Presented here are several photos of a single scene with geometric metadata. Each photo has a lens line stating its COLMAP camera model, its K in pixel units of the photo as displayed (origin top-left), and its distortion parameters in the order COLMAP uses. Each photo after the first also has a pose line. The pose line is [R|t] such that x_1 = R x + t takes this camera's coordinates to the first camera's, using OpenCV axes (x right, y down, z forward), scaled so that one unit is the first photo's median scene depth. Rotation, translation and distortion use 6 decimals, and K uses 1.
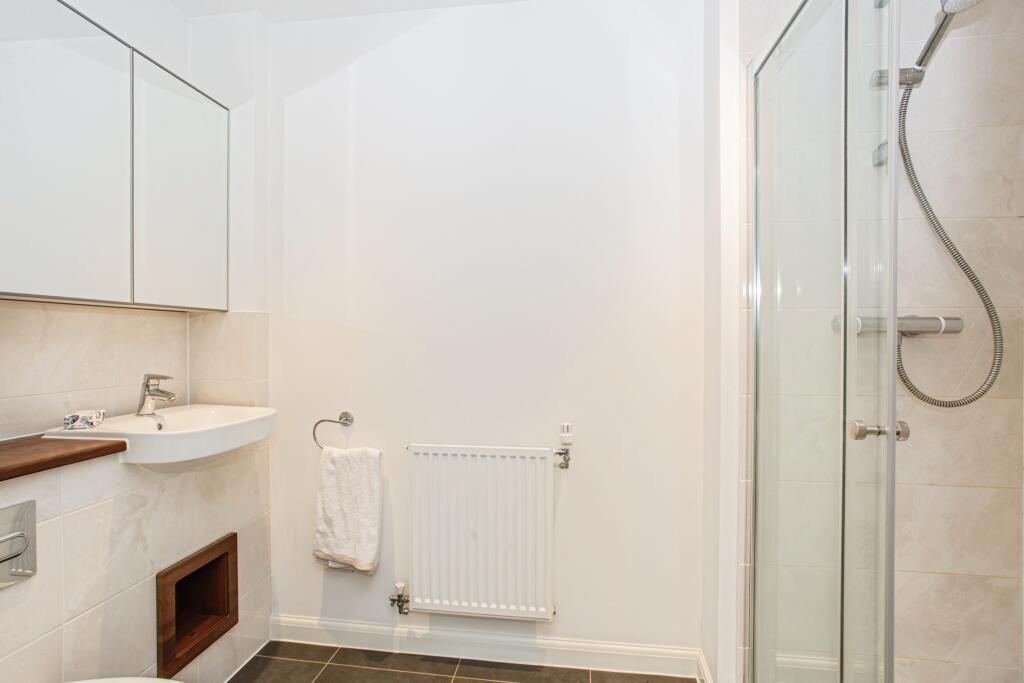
lens RADIAL K [[494.1, 0, 513.3], [0, 494.1, 339.0], [0, 0, 1]] dist [-0.014277, -0.000121]
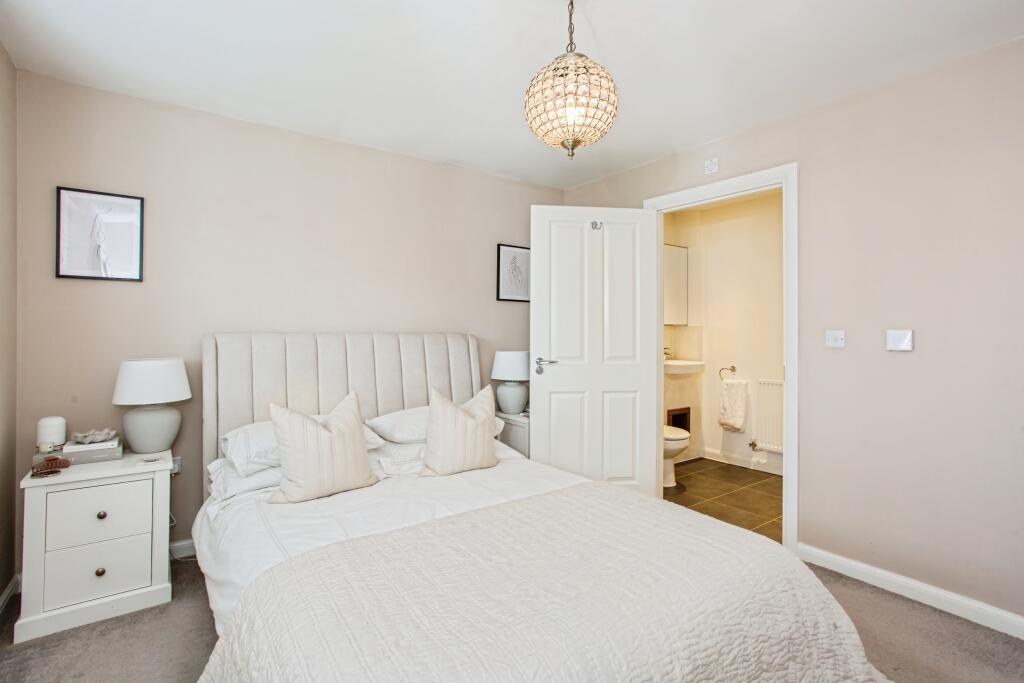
lens RADIAL K [[494.1, 0, 510.8], [0, 494.1, 332.0], [0, 0, 1]] dist [-0.014277, -0.000121]
pose [[0.677521, 0.007785, -0.735463, 0.734833], [-0.024775, 0.999618, -0.012242, 0.035292], [0.735087, 0.026515, 0.677455, -1.526088]]
